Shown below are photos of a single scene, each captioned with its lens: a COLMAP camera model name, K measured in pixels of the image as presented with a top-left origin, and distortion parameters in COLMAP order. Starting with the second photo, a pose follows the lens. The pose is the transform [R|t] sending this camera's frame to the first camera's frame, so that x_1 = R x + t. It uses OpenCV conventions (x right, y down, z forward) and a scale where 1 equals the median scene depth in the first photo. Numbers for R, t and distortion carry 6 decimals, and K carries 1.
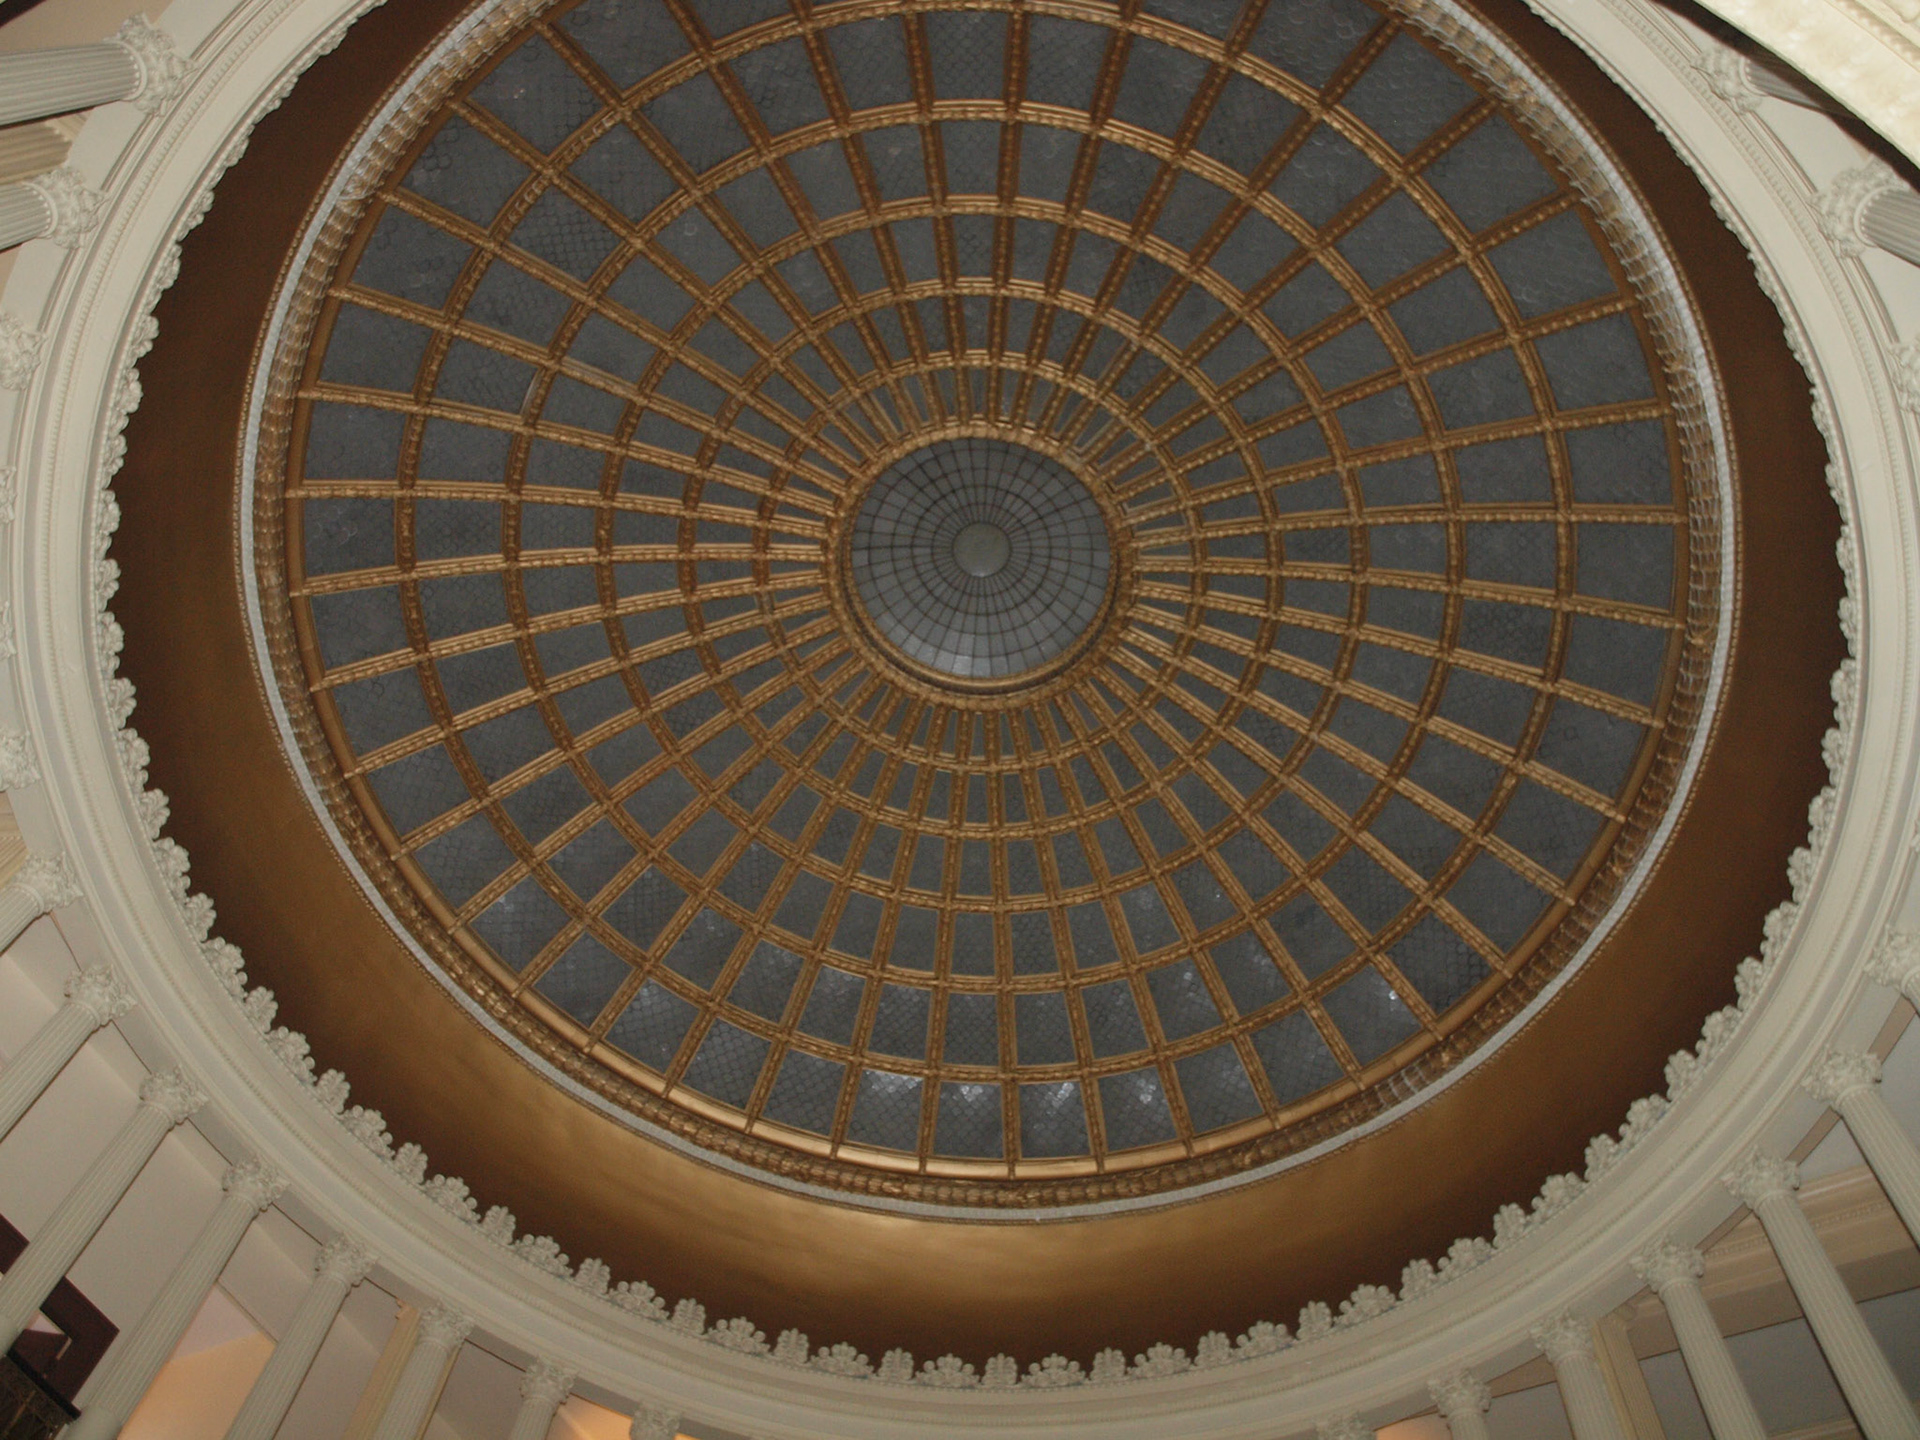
lens RADIAL K [[1562.4, 0, 960.0], [0, 1562.4, 720.0], [0, 0, 1]] dist [-0.012658, 0.011577]
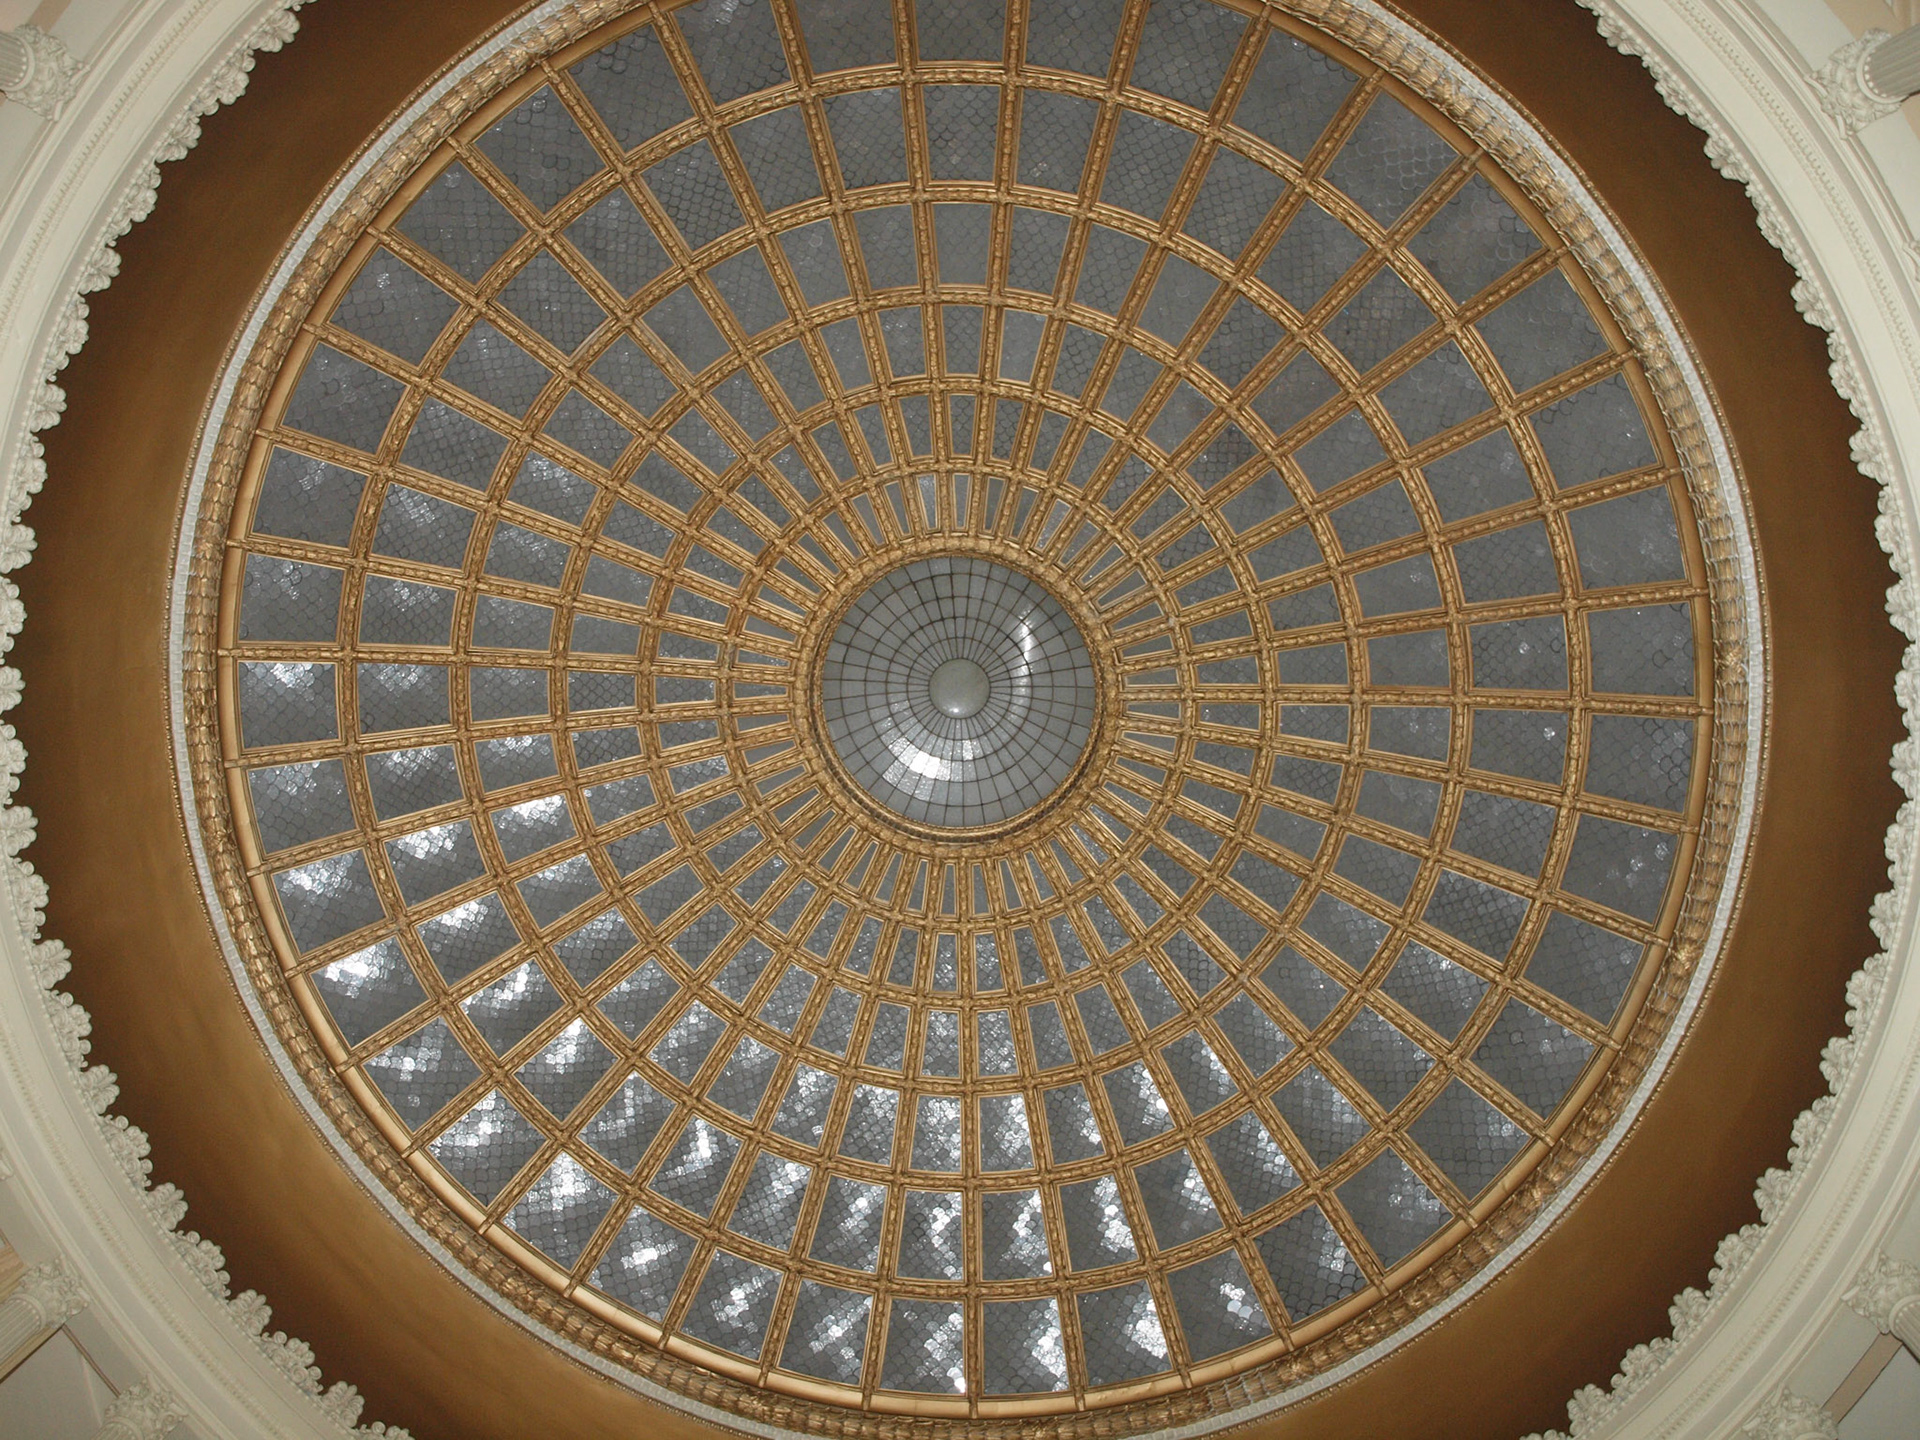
lens RADIAL K [[1562.4, 0, 960.0], [0, 1562.4, 720.0], [0, 0, 1]] dist [-0.012658, 0.011577]
pose [[0.940077, 0.333949, 0.068794, -0.042712], [-0.302776, 0.910404, -0.281941, 0.168129], [-0.156784, 0.244217, 0.956962, 0.091722]]
